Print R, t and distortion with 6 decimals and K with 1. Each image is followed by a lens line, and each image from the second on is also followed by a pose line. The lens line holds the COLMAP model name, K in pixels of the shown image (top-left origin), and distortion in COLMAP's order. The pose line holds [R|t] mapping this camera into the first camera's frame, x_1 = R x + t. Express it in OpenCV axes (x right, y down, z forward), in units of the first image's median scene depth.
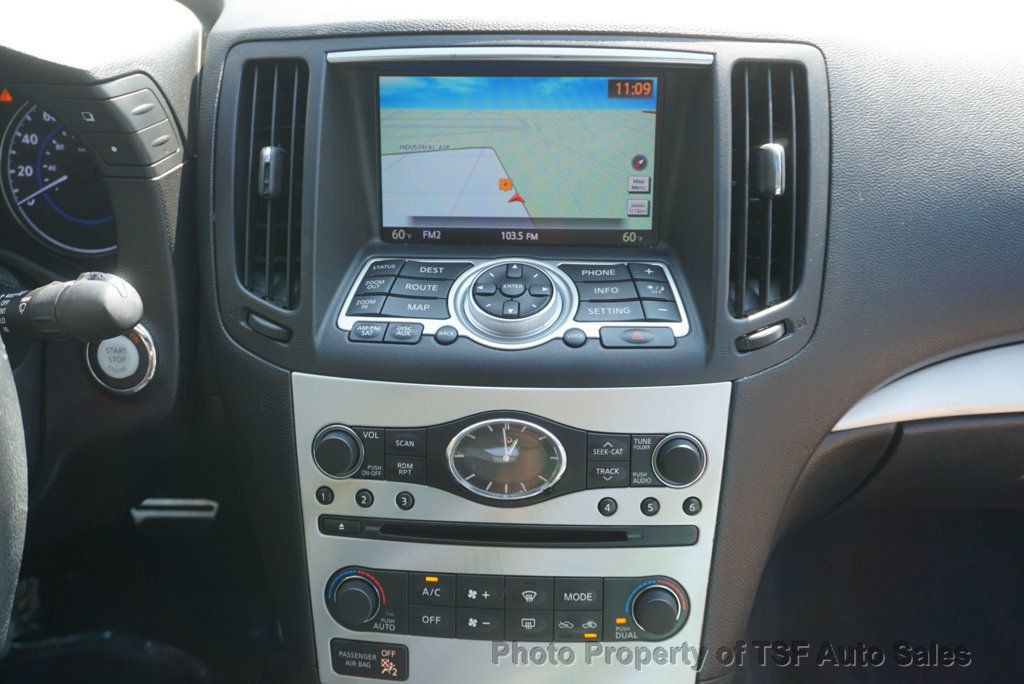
lens RADIAL K [[1013.1, 0, 513.2], [0, 1013.1, 333.0], [0, 0, 1]] dist [-0.008414, 0.000000]
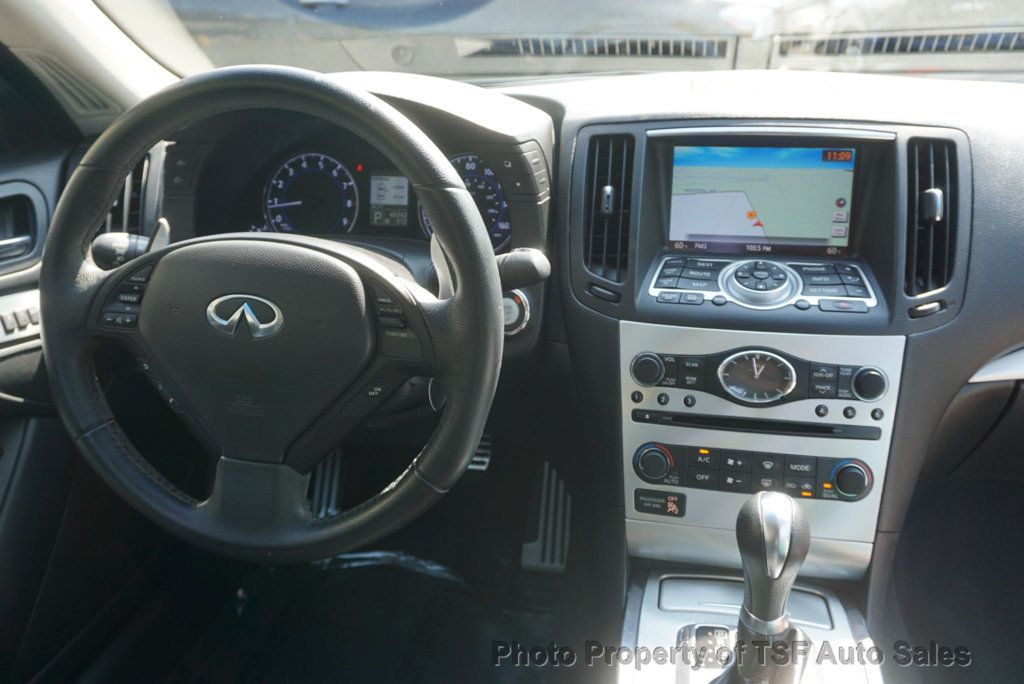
lens RADIAL K [[865.5, 0, 507.5], [0, 865.5, 335.3], [0, 0, 1]] dist [-0.009816, 0.001769]
pose [[0.987938, 0.045123, -0.148127, -0.178065], [-0.058098, 0.994731, -0.084465, 0.179122], [0.143535, 0.092052, 0.985355, -0.371526]]
